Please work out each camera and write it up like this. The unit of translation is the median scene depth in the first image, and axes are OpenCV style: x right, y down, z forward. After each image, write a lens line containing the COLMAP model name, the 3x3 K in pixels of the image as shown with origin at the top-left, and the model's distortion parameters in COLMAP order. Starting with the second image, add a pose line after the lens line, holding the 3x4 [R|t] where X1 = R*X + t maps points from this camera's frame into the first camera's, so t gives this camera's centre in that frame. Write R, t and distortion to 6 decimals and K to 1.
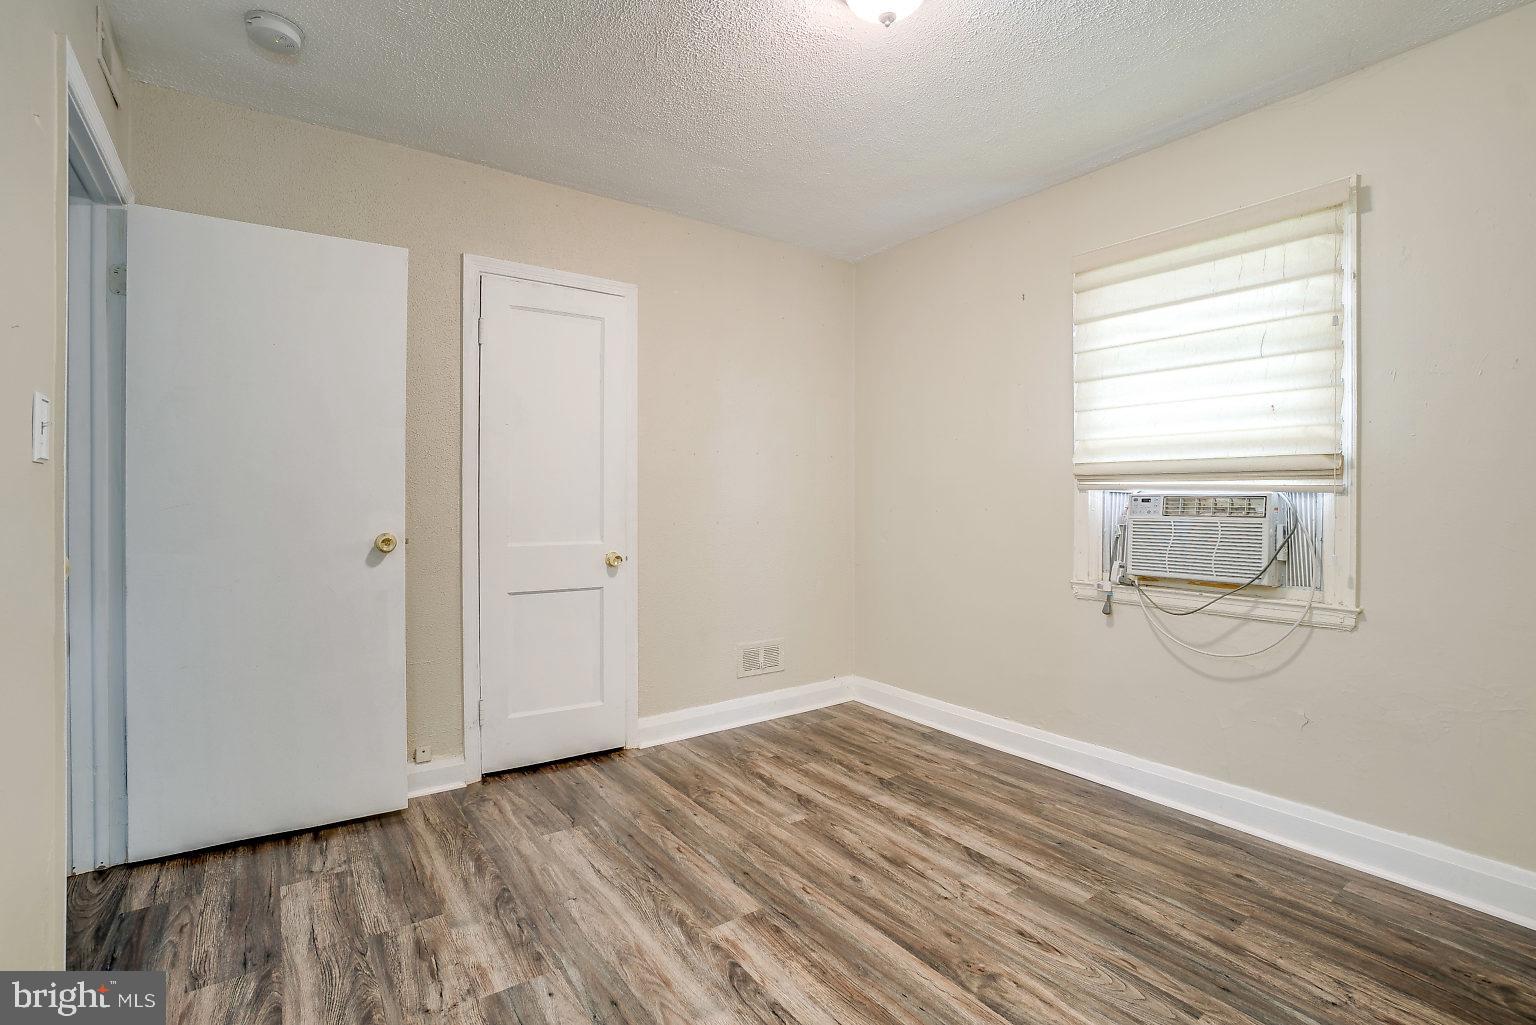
lens RADIAL K [[683.1, 0, 762.0], [0, 683.1, 502.1], [0, 0, 1]] dist [-0.061852, 0.024120]
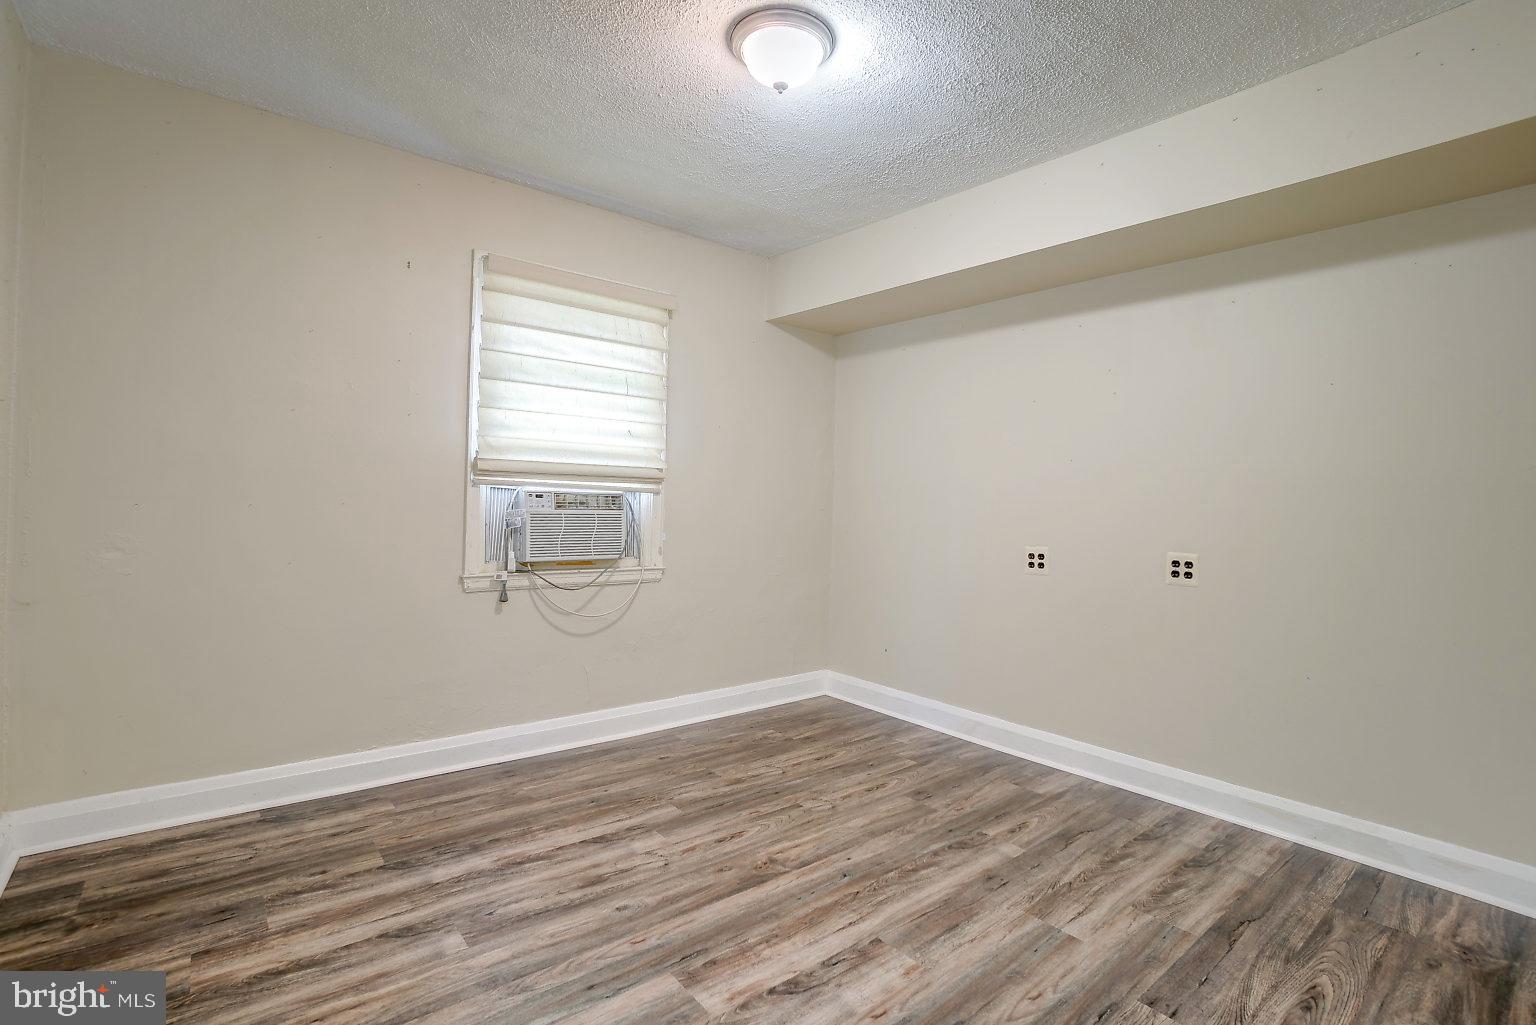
lens RADIAL K [[696.0, 0, 763.4], [0, 696.0, 501.9], [0, 0, 1]] dist [-0.064405, 0.026336]
pose [[-0.032914, -0.003262, 0.999453, -0.679952], [-0.018629, 0.999823, 0.002650, -0.003157], [-0.999285, -0.018531, -0.032969, 0.717577]]
